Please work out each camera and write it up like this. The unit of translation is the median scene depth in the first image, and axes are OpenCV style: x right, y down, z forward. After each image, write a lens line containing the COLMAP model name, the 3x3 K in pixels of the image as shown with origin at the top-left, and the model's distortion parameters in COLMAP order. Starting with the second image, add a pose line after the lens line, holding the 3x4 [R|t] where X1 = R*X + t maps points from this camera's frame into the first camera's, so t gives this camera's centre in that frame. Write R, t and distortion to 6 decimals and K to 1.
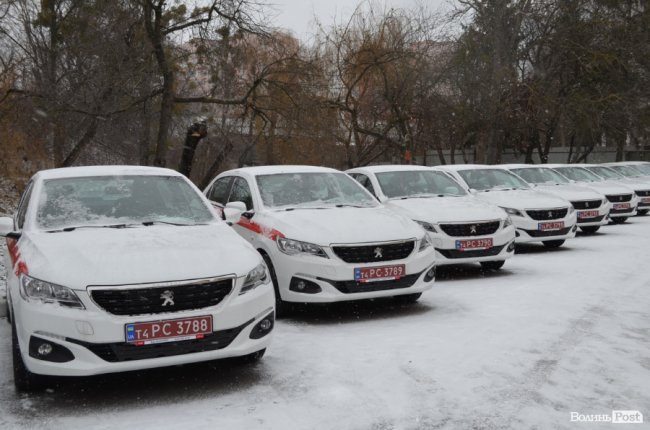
lens RADIAL K [[720.0, 0, 325.0], [0, 720.0, 215.0], [0, 0, 1]] dist [-0.017715, -0.033348]
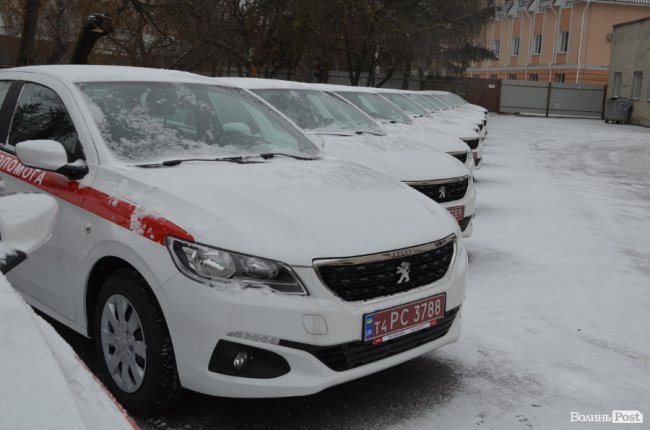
lens RADIAL K [[720.0, 0, 325.0], [0, 720.0, 215.0], [0, 0, 1]] dist [-0.017715, -0.033348]
pose [[0.942364, -0.000381, 0.334589, -0.519833], [-0.037922, 0.993434, 0.107939, -0.010973], [-0.332433, -0.114406, 0.936162, 0.382759]]
